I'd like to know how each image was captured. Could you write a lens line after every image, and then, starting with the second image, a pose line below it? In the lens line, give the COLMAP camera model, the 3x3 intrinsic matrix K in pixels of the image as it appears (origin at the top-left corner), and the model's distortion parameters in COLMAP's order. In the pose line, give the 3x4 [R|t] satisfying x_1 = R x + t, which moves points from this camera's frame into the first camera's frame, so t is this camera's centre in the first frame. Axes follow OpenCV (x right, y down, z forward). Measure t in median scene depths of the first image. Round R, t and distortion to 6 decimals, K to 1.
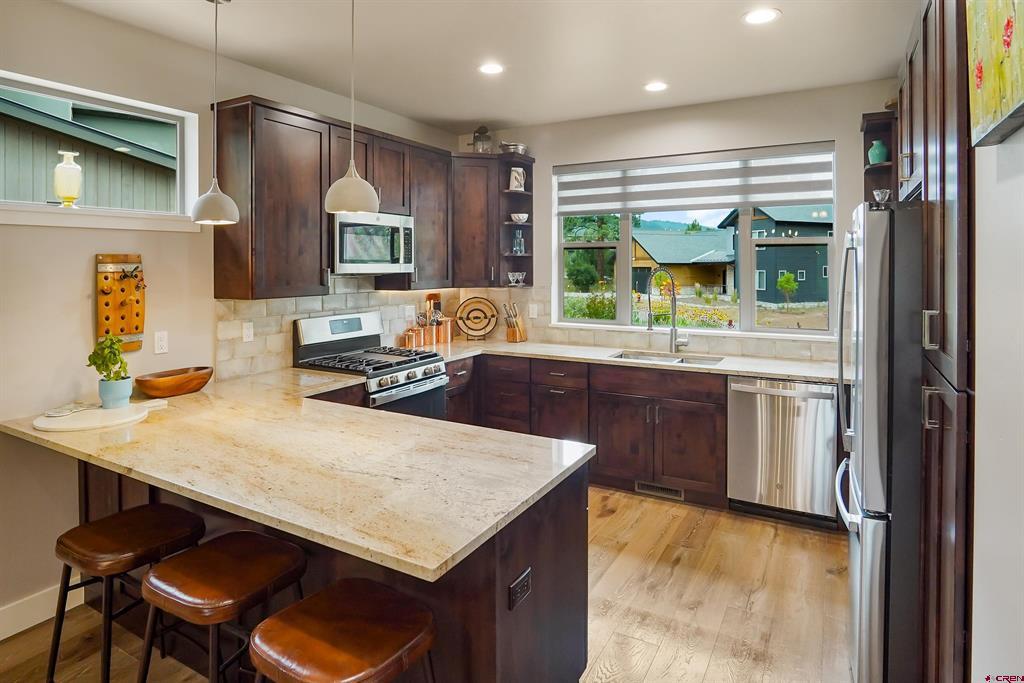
lens RADIAL K [[588.5, 0, 511.4], [0, 588.5, 259.9], [0, 0, 1]] dist [-0.022764, 0.000783]
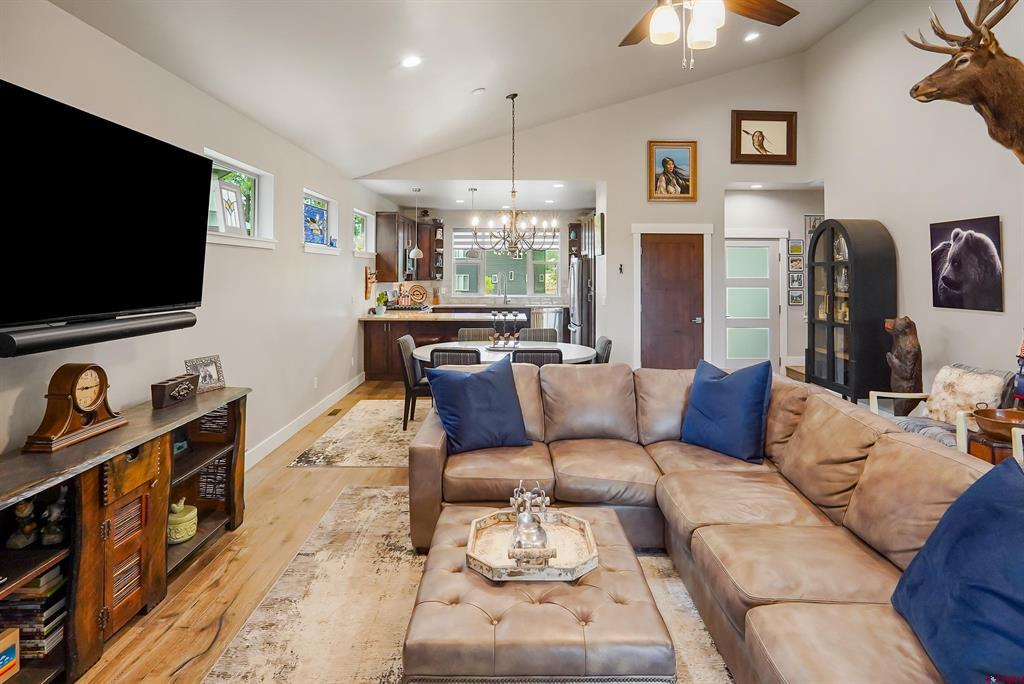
lens RADIAL K [[588.5, 0, 511.4], [0, 588.5, 260.4], [0, 0, 1]] dist [-0.022764, 0.000783]
pose [[0.868243, 0.015443, 0.495899, -0.949113], [-0.010212, 0.999860, -0.013257, -0.004945], [-0.496035, 0.006446, 0.868279, -1.228645]]
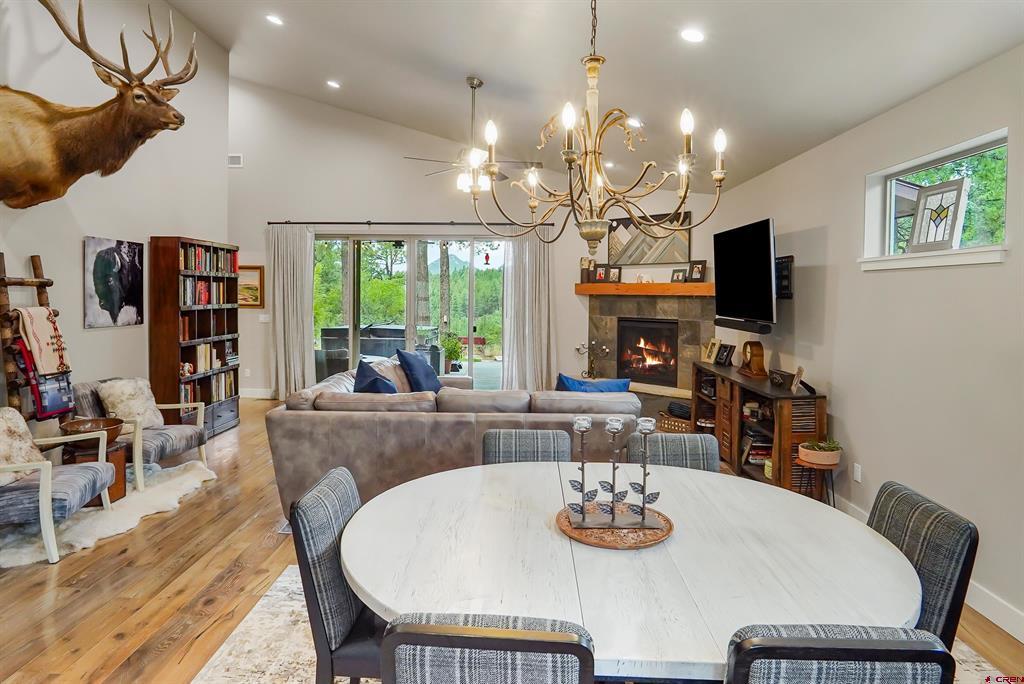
lens RADIAL K [[593.7, 0, 500.6], [0, 593.7, 309.6], [0, 0, 1]] dist [-0.027639, 0.001228]
pose [[-0.886271, 0.007621, -0.463104, -0.026795], [-0.004118, 0.999695, 0.024332, 0.000165], [0.463149, 0.023472, -0.885970, 0.275906]]
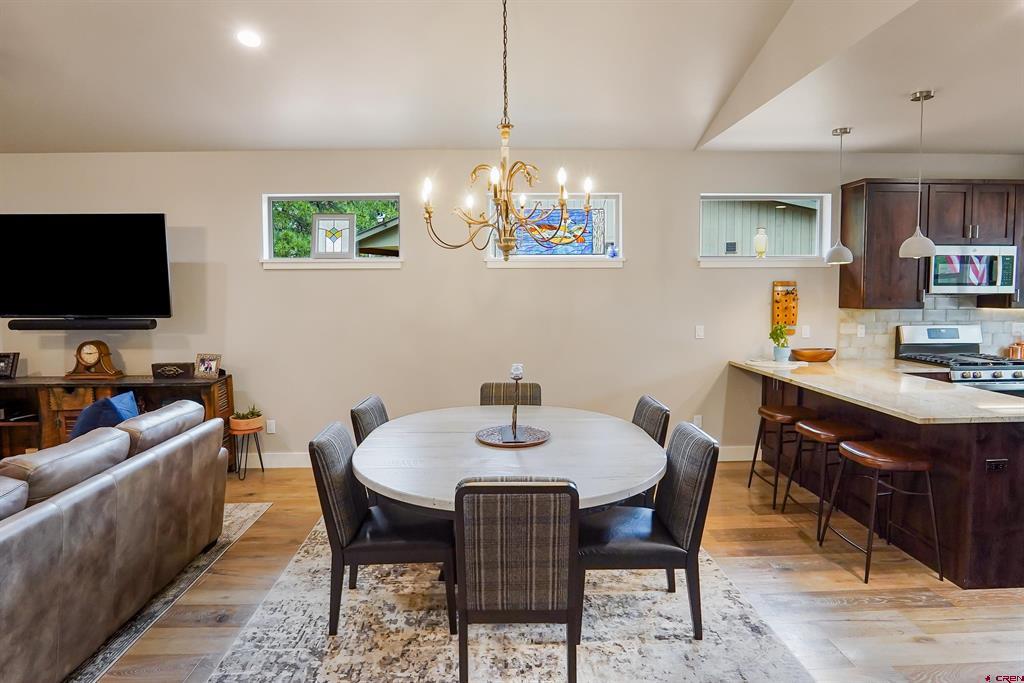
lens RADIAL K [[565.8, 0, 498.8], [0, 565.8, 328.5], [0, 0, 1]] dist [-0.021254, 0.002564]
pose [[0.510908, 0.059581, -0.857568, 0.243346], [0.010175, 0.997106, 0.075337, -0.002552], [0.859575, -0.047216, 0.508824, -0.421135]]
